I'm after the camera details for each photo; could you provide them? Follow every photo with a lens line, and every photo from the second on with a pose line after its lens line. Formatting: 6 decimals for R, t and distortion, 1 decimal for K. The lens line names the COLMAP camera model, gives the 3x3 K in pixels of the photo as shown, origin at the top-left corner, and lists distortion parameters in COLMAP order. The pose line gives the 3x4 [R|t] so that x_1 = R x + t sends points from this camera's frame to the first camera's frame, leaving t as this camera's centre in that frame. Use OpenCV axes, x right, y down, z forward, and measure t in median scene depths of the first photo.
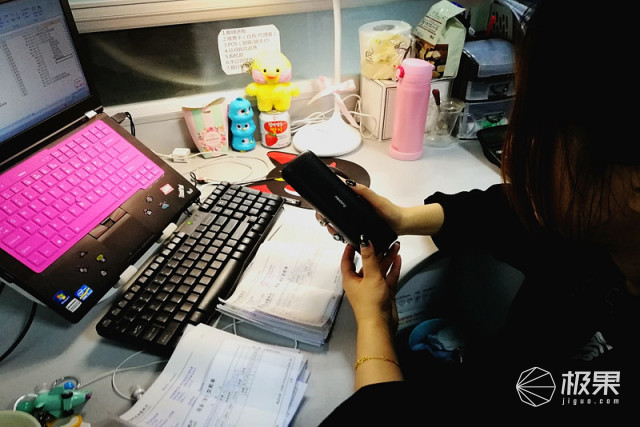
lens RADIAL K [[489.7, 0, 320.0], [0, 489.7, 213.5], [0, 0, 1]] dist [-0.077130, -0.009538]
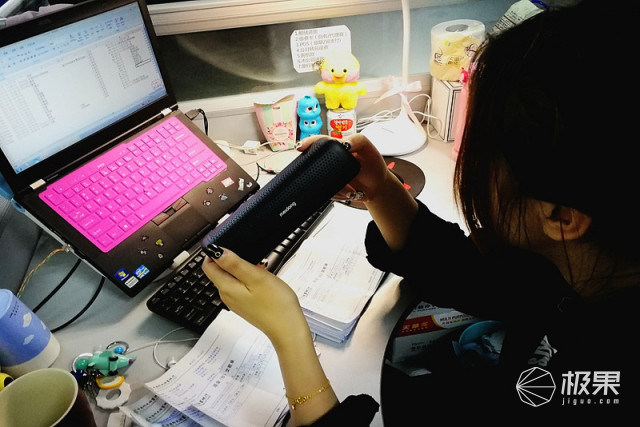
lens RADIAL K [[489.7, 0, 320.0], [0, 489.7, 213.5], [0, 0, 1]] dist [-0.077130, -0.009538]
pose [[0.977453, 0.078386, -0.196065, 0.114608], [-0.070091, 0.996341, 0.048903, -0.048672], [0.199181, -0.034058, 0.979371, -0.048951]]
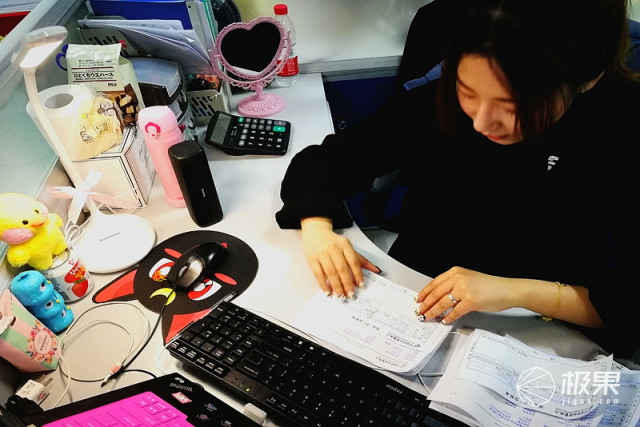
lens RADIAL K [[489.7, 0, 320.0], [0, 489.7, 213.5], [0, 0, 1]] dist [-0.077130, -0.009538]
pose [[0.316217, -0.608936, 0.727463, -0.620655], [0.555926, 0.740299, 0.378028, -0.424983], [-0.768735, 0.284877, 0.572619, 0.342613]]
